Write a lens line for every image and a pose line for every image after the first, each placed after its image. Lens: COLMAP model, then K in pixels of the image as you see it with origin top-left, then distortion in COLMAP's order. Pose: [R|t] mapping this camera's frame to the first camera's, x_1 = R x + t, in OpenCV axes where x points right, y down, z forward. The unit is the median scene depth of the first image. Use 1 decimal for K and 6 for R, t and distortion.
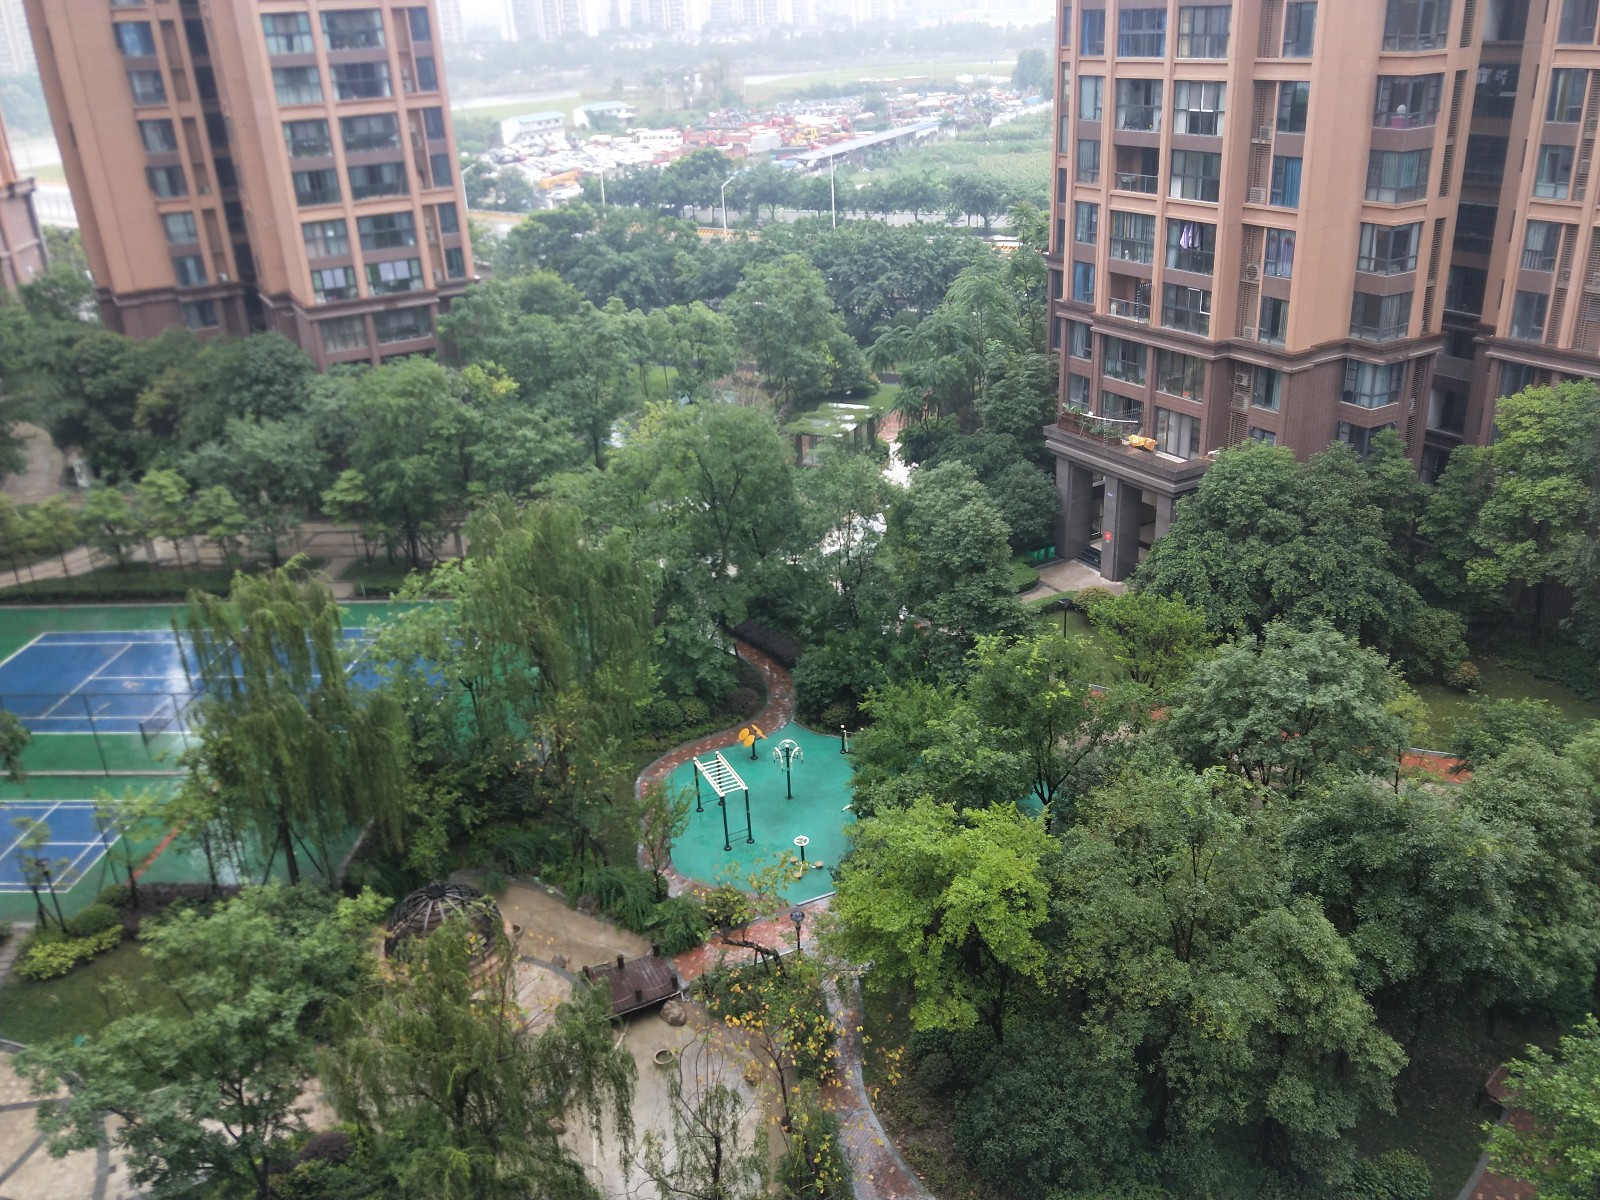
lens RADIAL K [[1356.8, 0, 780.7], [0, 1356.8, 590.6], [0, 0, 1]] dist [0.082110, -0.162292]
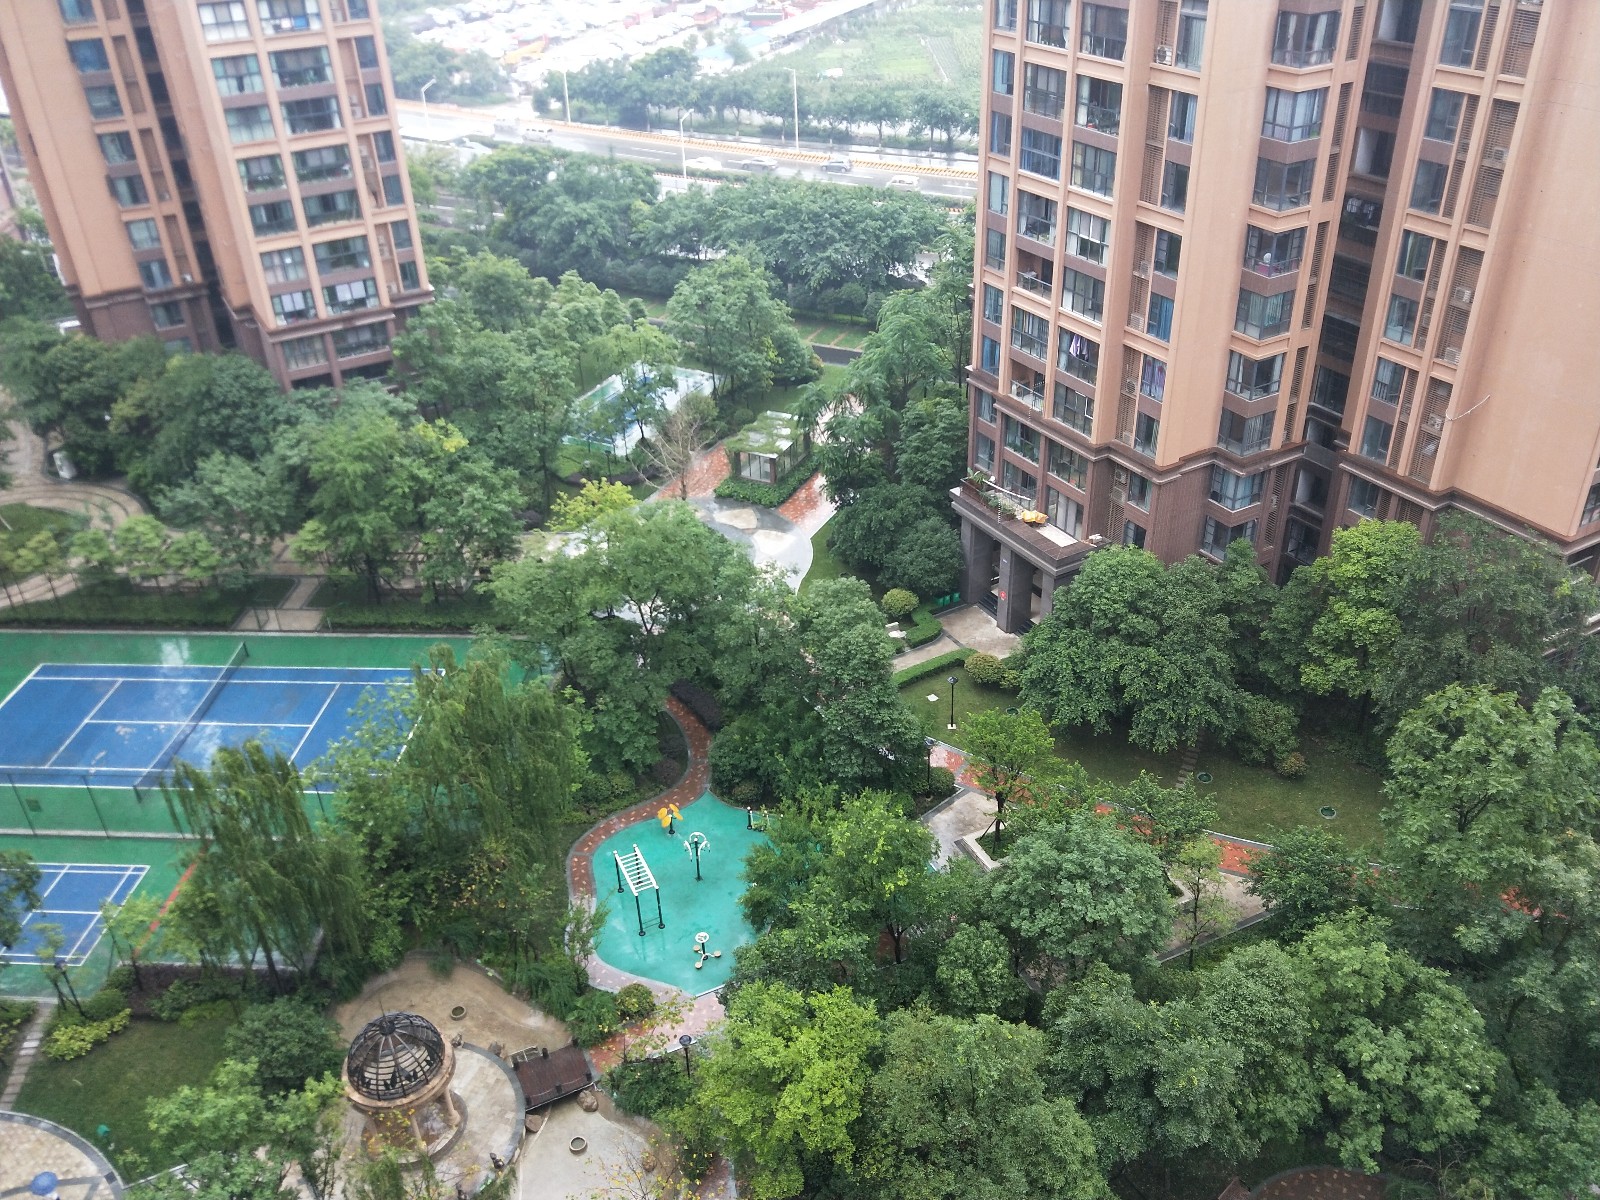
lens RADIAL K [[1351.8, 0, 786.3], [0, 1351.8, 598.0], [0, 0, 1]] dist [0.054965, -0.102857]
pose [[0.999846, 0.009785, 0.014594, 0.046166], [-0.011819, 0.989136, 0.146530, -0.189683], [-0.013002, -0.146680, 0.989099, -0.084065]]
